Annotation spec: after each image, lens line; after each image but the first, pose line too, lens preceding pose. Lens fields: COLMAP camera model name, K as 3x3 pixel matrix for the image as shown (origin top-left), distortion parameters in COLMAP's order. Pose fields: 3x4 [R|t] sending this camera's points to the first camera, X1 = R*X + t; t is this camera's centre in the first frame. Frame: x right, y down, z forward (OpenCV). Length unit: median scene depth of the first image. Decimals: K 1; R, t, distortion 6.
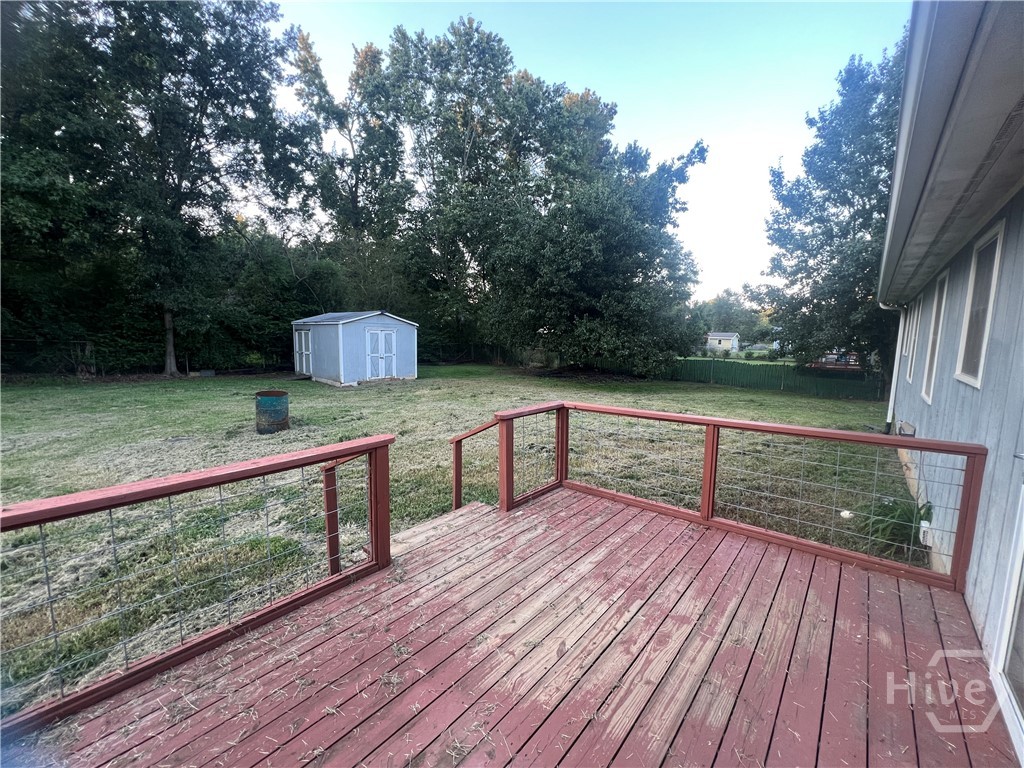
lens RADIAL K [[411.4, 0, 513.1], [0, 411.4, 383.4], [0, 0, 1]] dist [-0.002191, -0.000121]
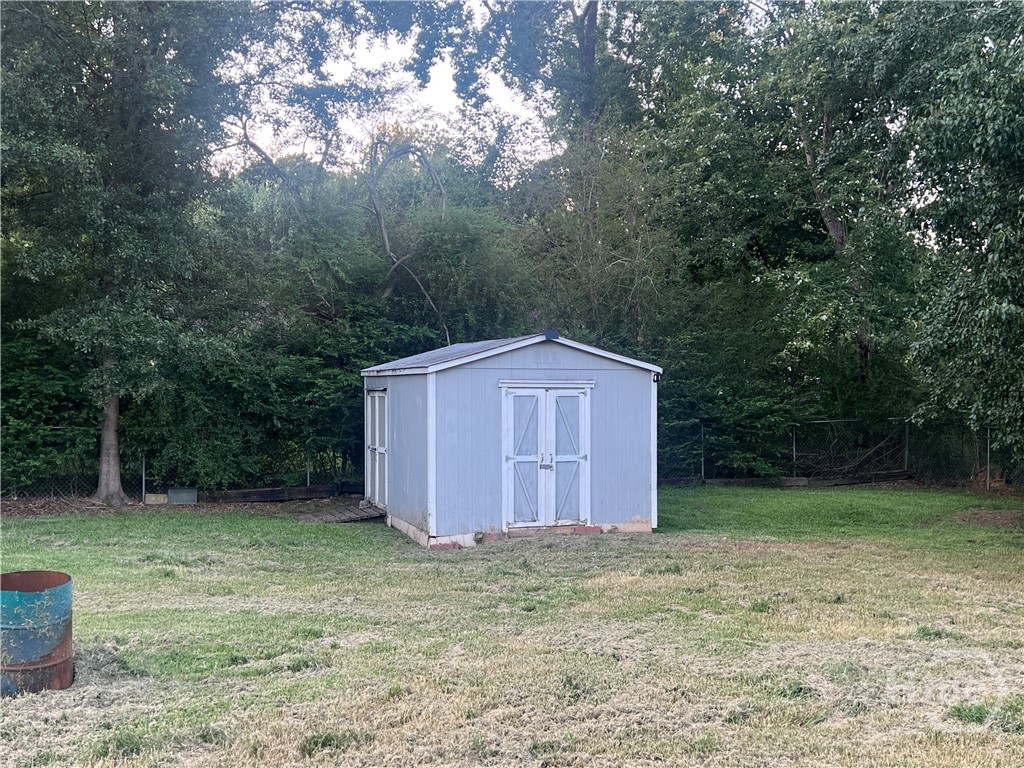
lens RADIAL K [[1129.2, 0, 512.0], [0, 1129.2, 387.6], [0, 0, 1]] dist [0.107740, 0.000000]
pose [[0.870595, -0.018726, -0.491644, 0.121381], [-0.039749, 0.993332, -0.108221, -0.022997], [0.490392, 0.113759, 0.864045, 0.147806]]
